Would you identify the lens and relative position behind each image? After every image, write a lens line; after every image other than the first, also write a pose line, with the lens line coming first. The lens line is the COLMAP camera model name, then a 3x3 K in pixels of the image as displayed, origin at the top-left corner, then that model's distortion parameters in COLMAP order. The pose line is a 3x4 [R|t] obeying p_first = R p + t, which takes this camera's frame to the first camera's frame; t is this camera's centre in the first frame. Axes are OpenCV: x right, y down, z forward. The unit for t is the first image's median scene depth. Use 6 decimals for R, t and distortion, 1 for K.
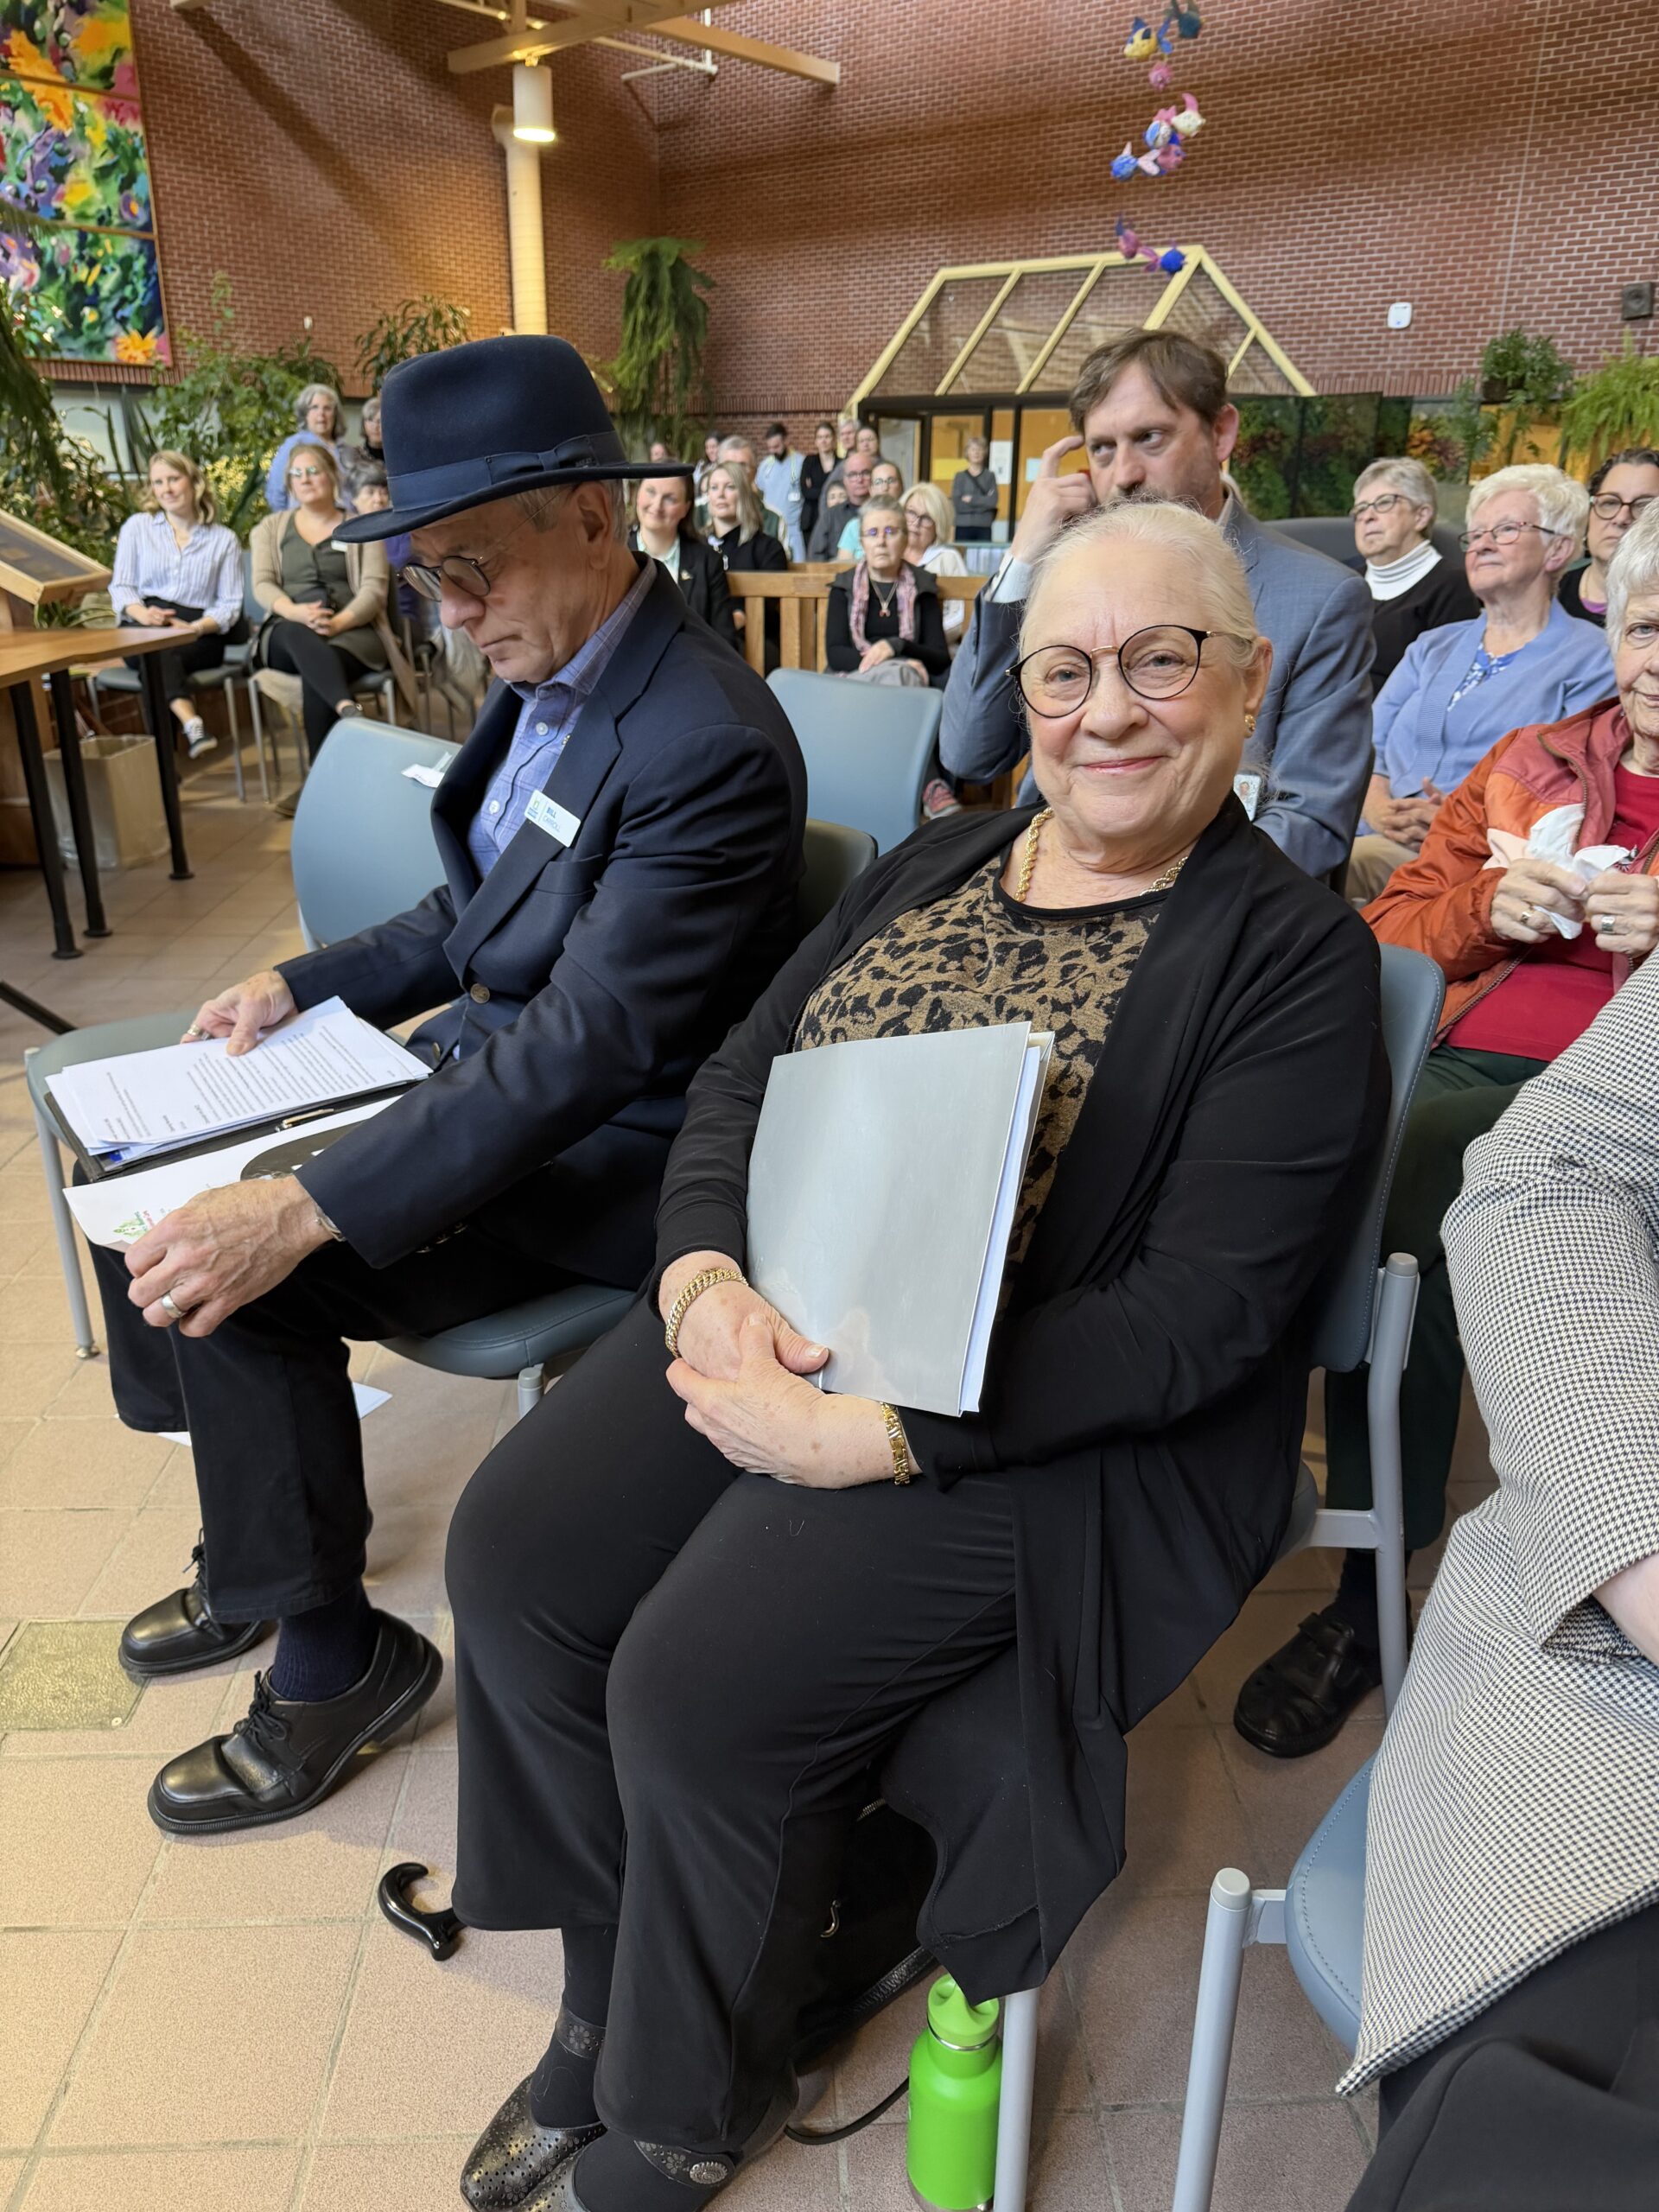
lens RADIAL K [[1558.9, 0, 842.0], [0, 1558.9, 1118.9], [0, 0, 1]] dist [0.015466, -0.024536]
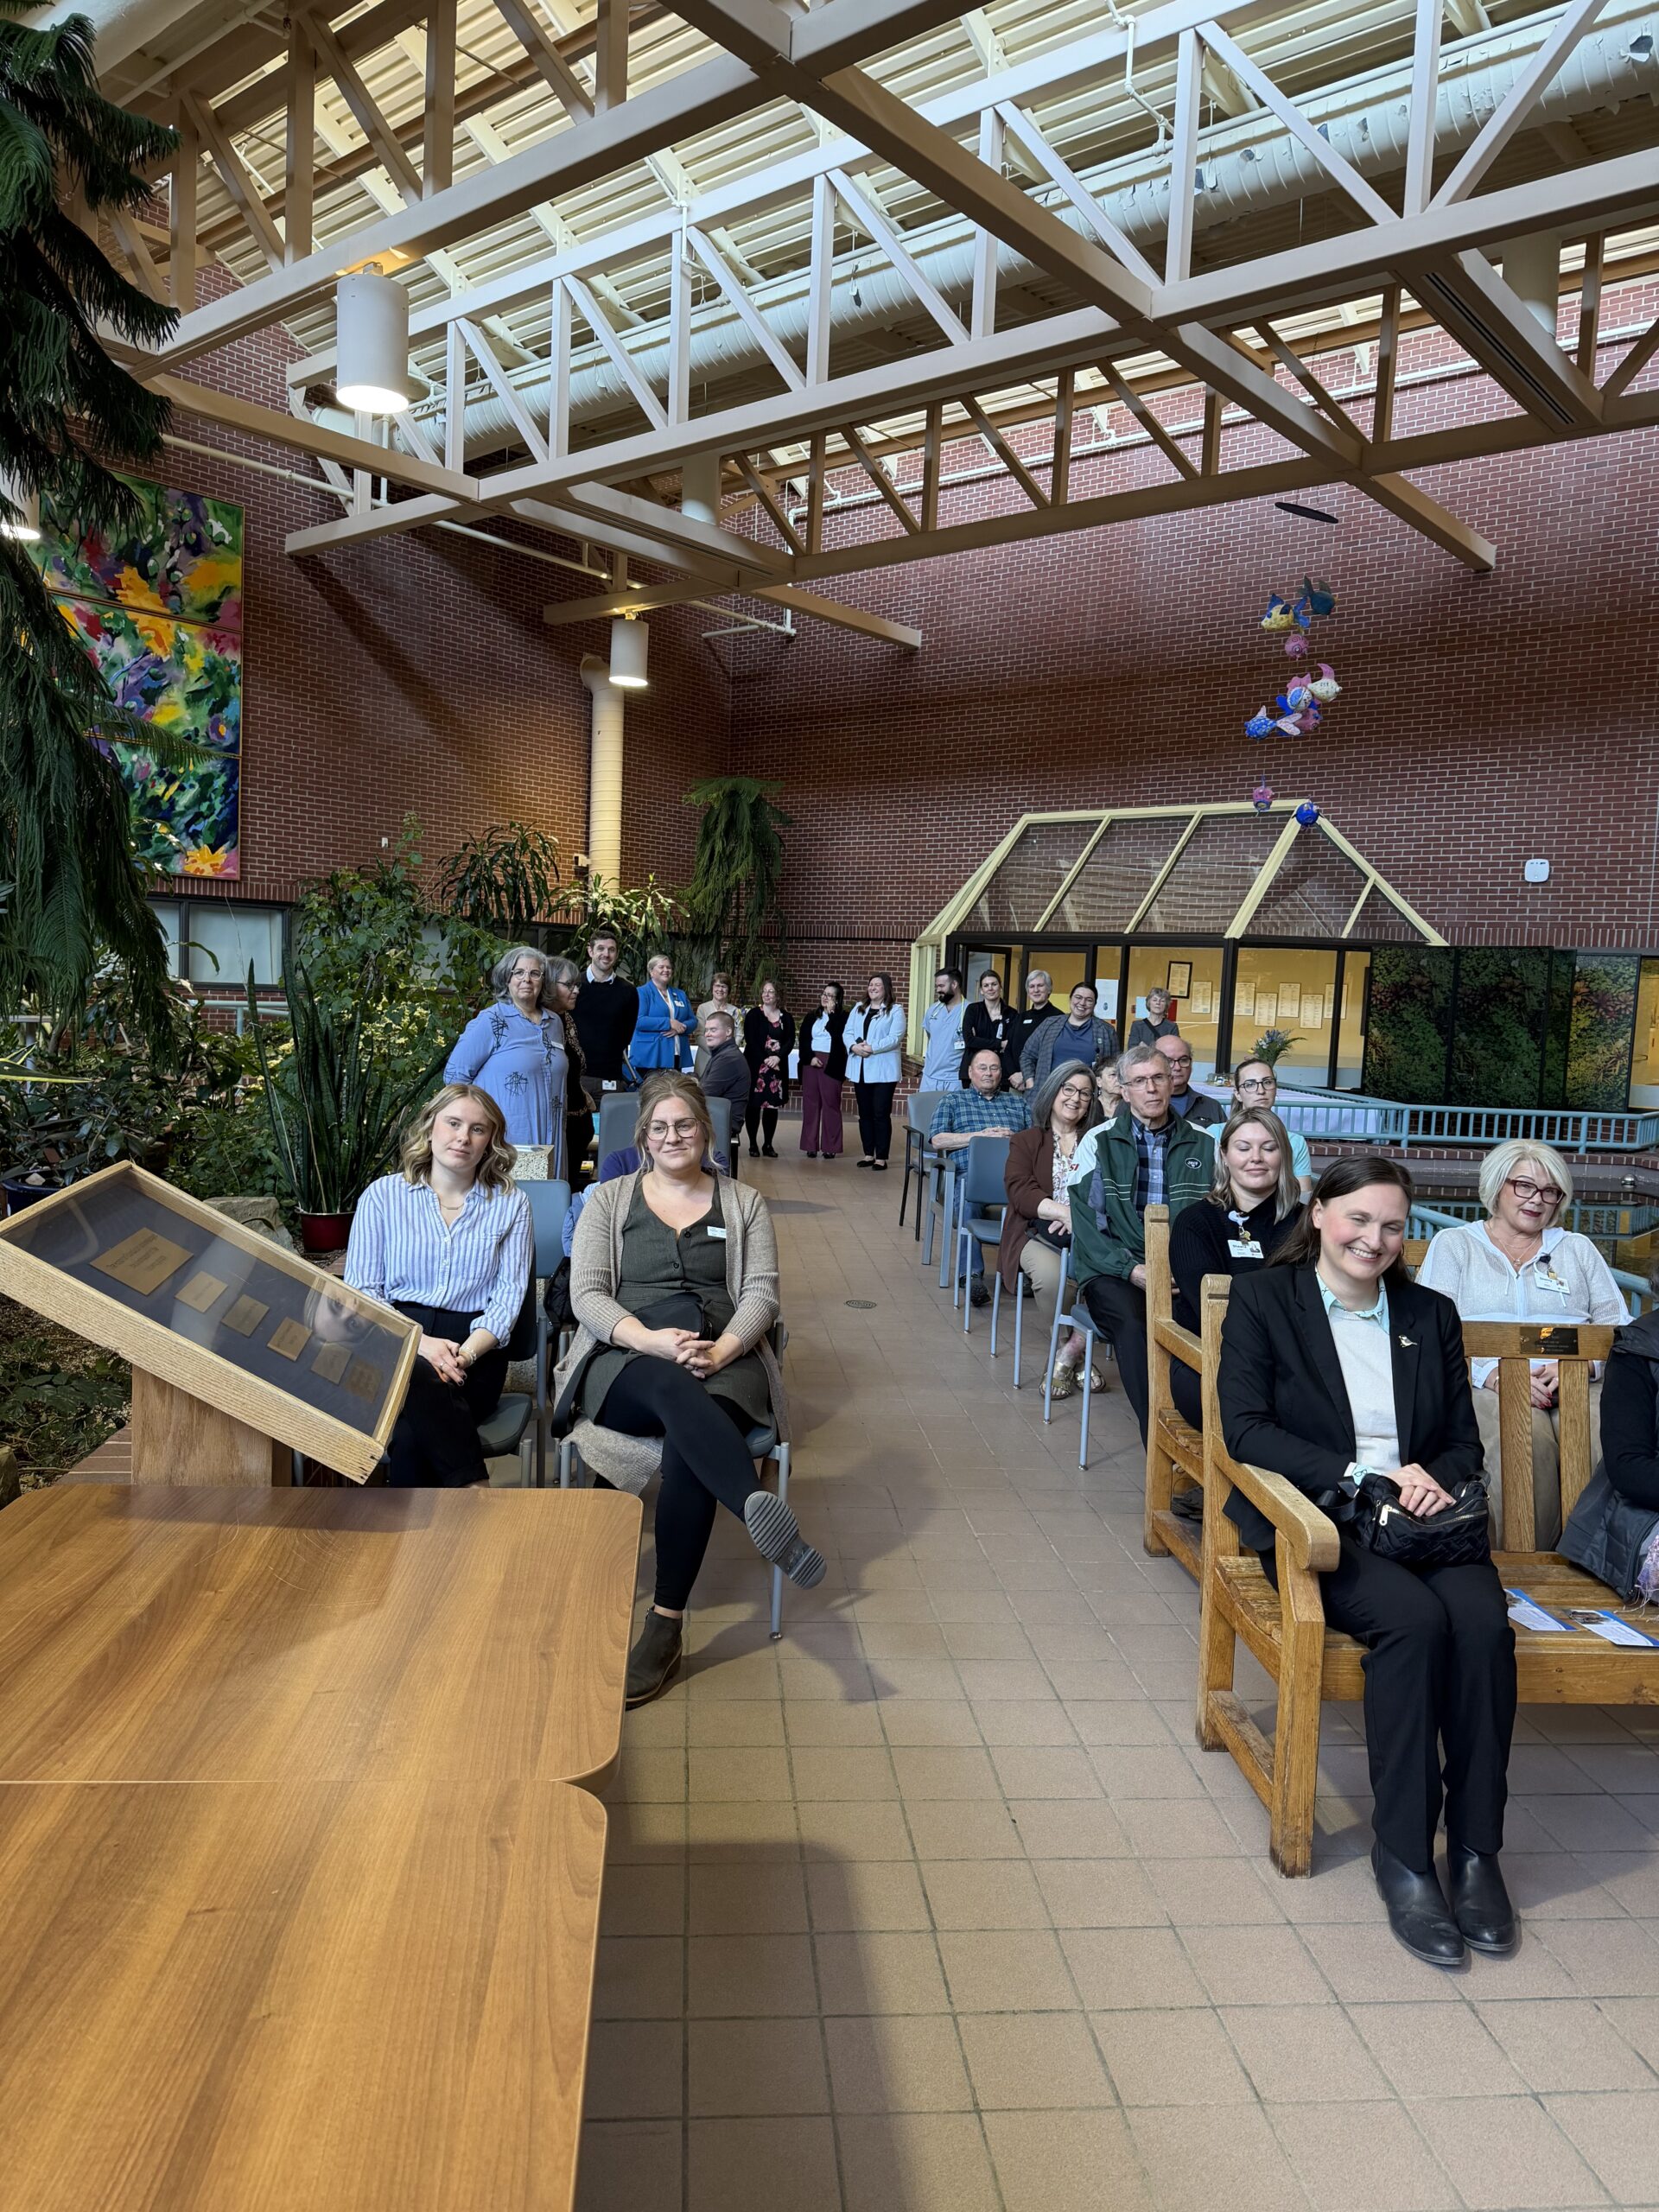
lens RADIAL K [[1558.9, 0, 833.0], [0, 1558.9, 1113.5], [0, 0, 1]] dist [0.015466, -0.024536]
pose [[0.999218, 0.023474, 0.031818, -0.099370], [-0.013158, 0.956248, -0.292263, -0.076638], [-0.037287, 0.291615, 0.955809, 0.126575]]
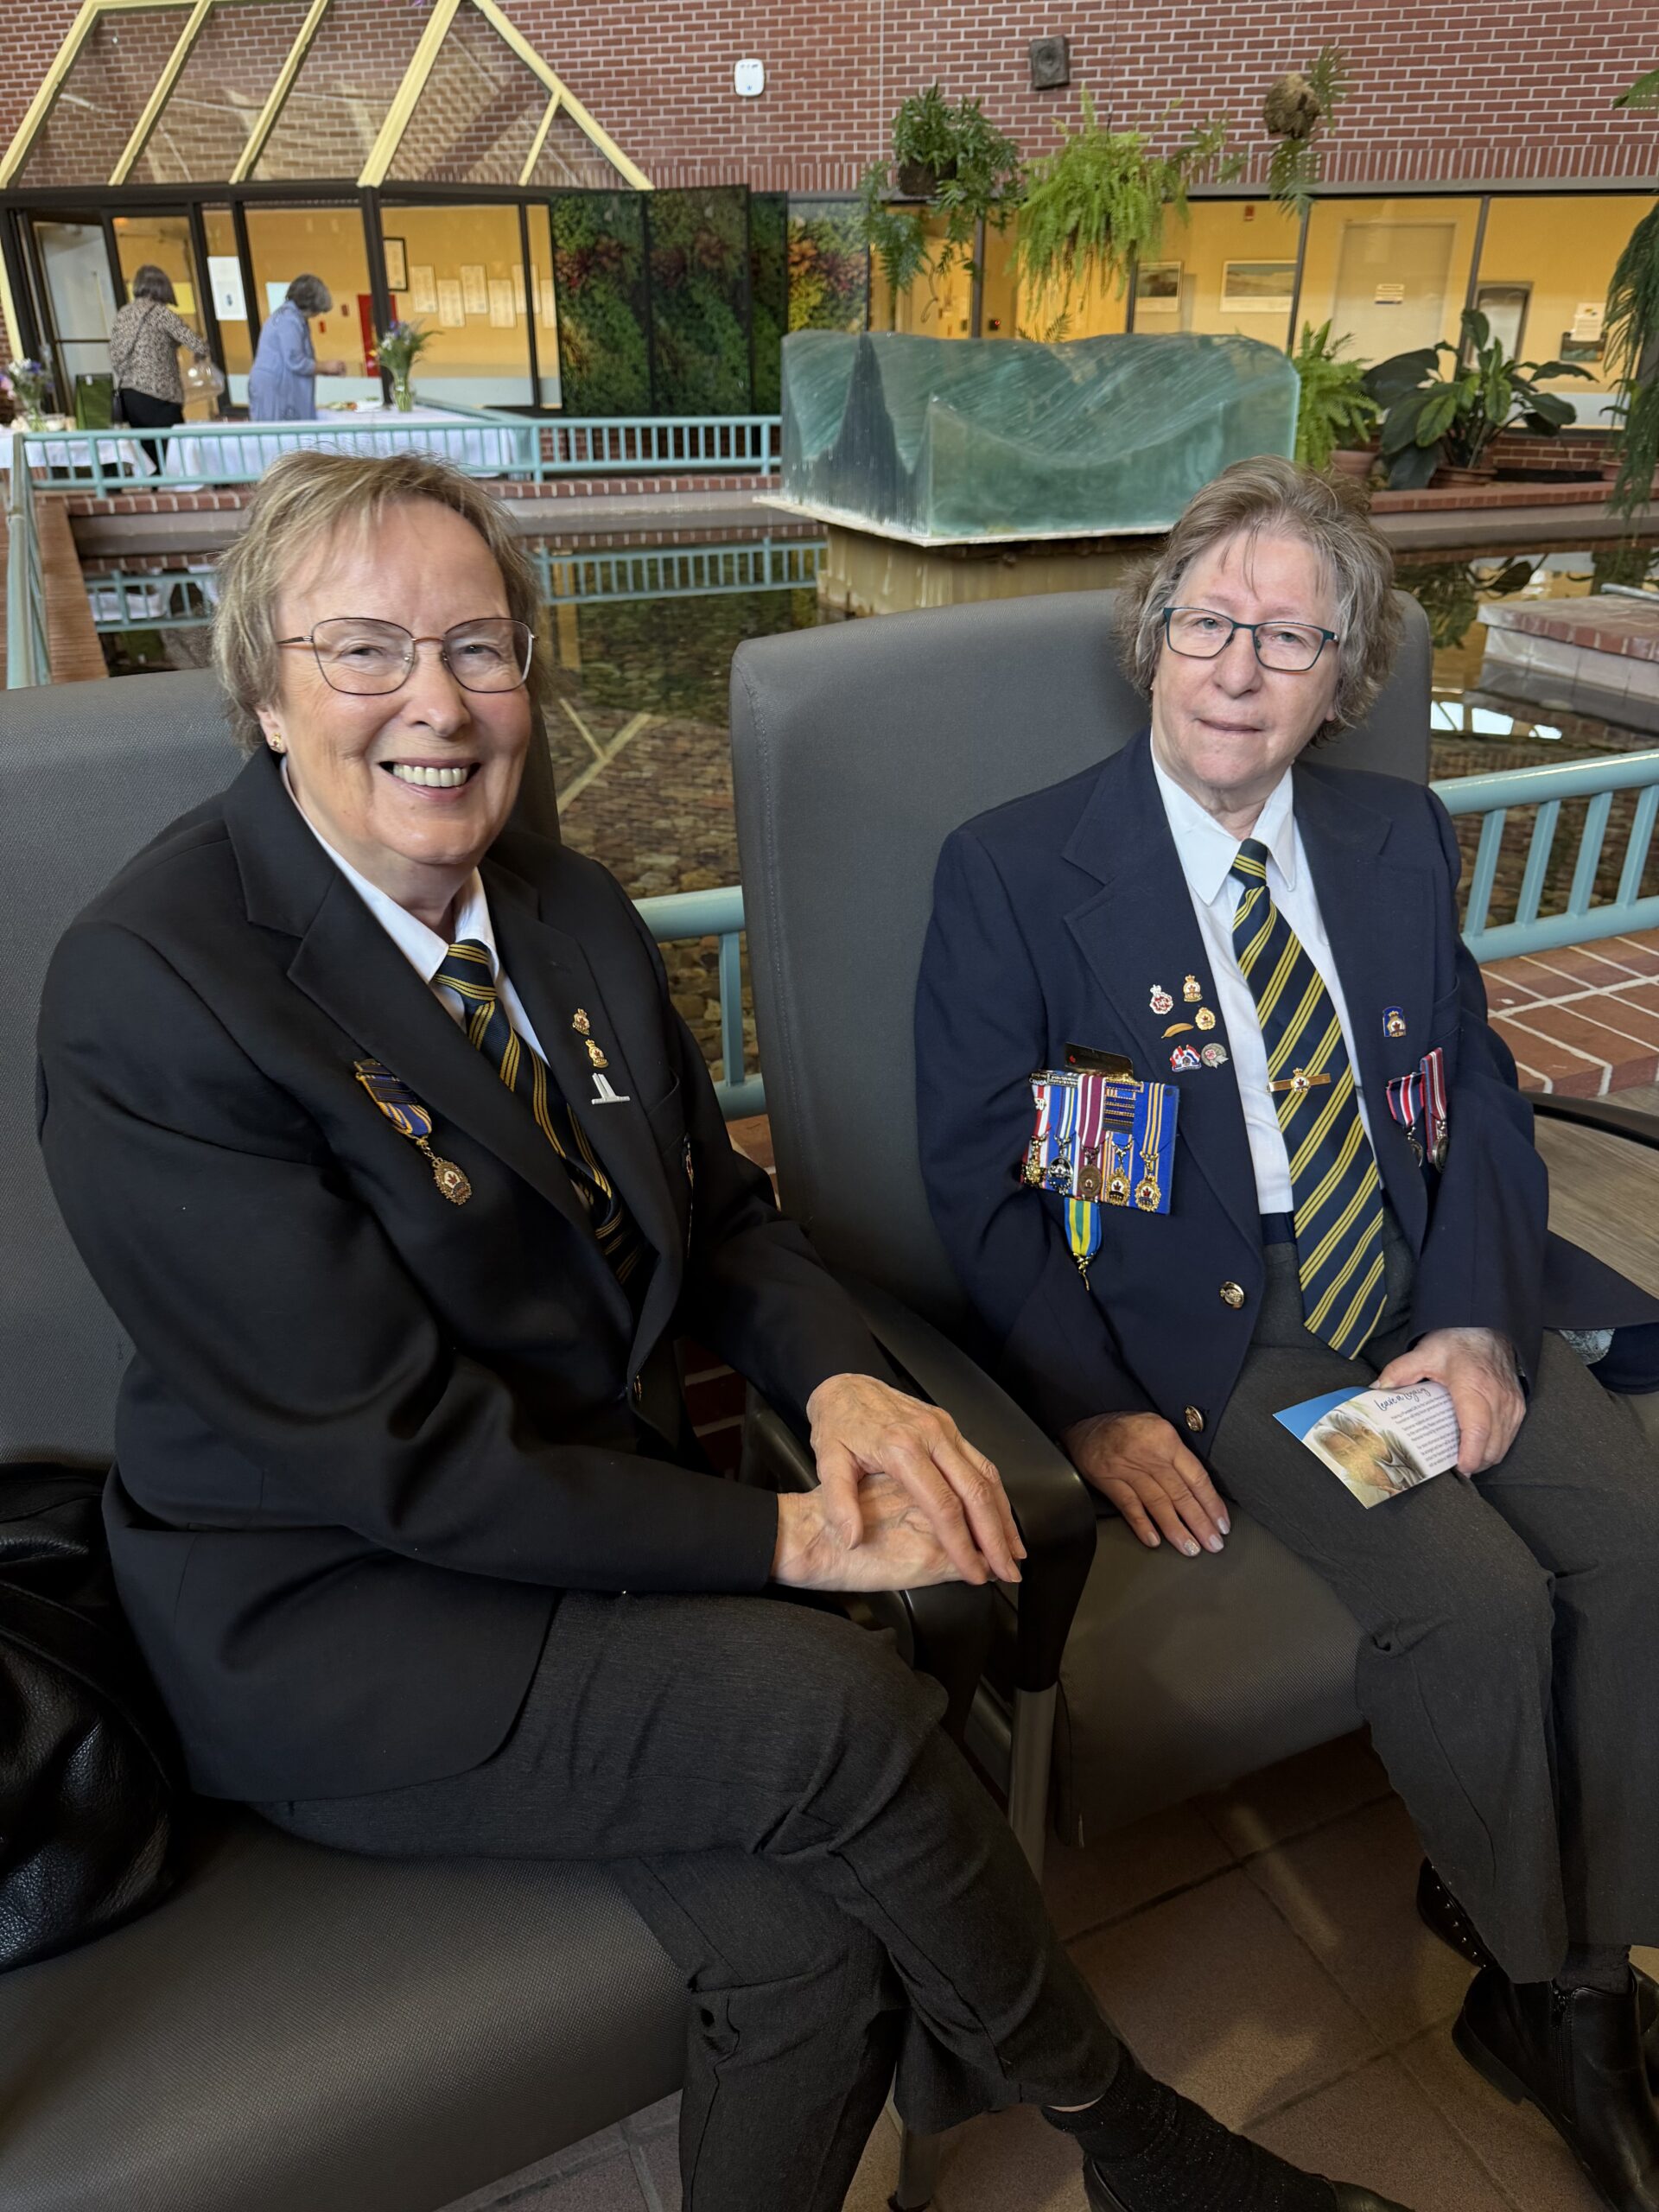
lens RADIAL K [[1558.9, 0, 846.9], [0, 1558.9, 1114.5], [0, 0, 1]] dist [0.015466, -0.024536]
pose [[0.925582, -0.179694, 0.333179, 0.062121], [0.147541, 0.981793, 0.119638, -0.108312], [-0.348611, -0.061577, 0.935242, 0.248274]]
